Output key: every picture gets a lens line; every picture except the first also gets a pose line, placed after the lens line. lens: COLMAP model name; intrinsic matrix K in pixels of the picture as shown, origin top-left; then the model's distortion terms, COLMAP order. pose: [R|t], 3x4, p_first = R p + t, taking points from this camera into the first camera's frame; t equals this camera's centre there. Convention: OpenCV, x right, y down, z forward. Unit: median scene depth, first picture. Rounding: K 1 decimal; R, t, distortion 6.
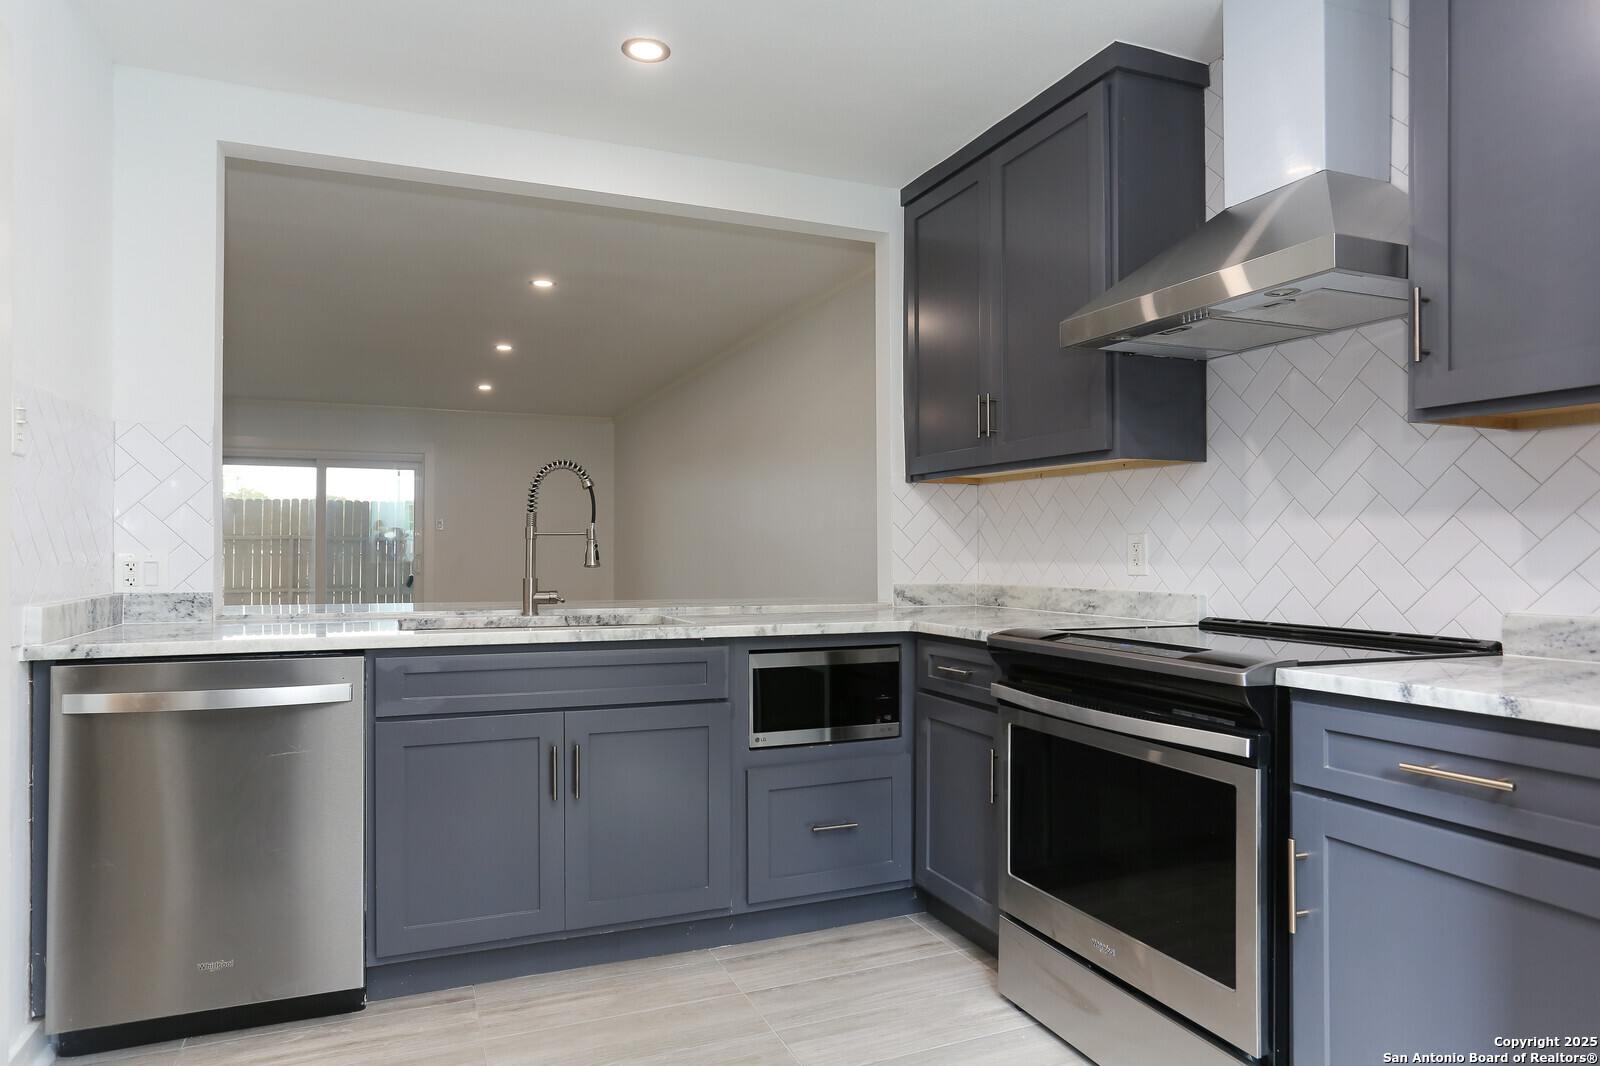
lens RADIAL K [[984.8, 0, 802.1], [0, 984.8, 541.5], [0, 0, 1]] dist [0.008004, 0.001188]
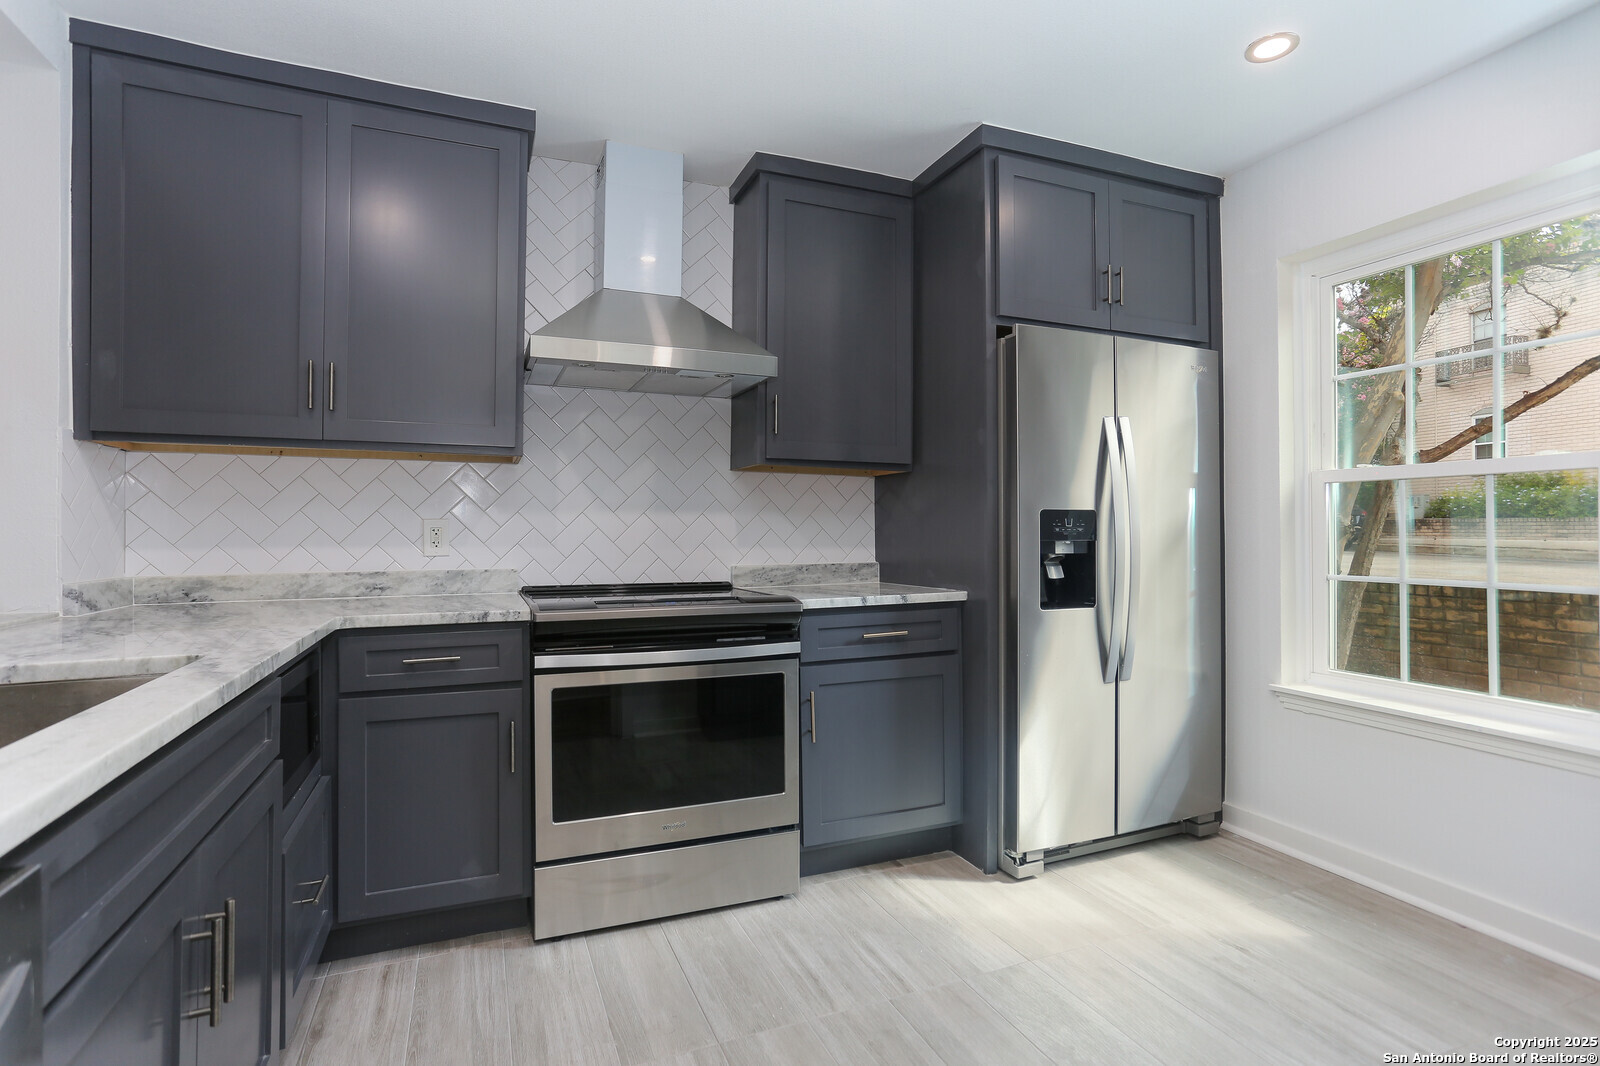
lens RADIAL K [[778.4, 0, 803.1], [0, 778.4, 523.8], [0, 0, 1]] dist [0.018501, 0.001155]
pose [[0.034240, 0.009081, 0.999372, -0.572383], [-0.006458, 0.999940, -0.008865, 0.003008], [-0.999393, -0.006151, 0.034297, 0.592822]]
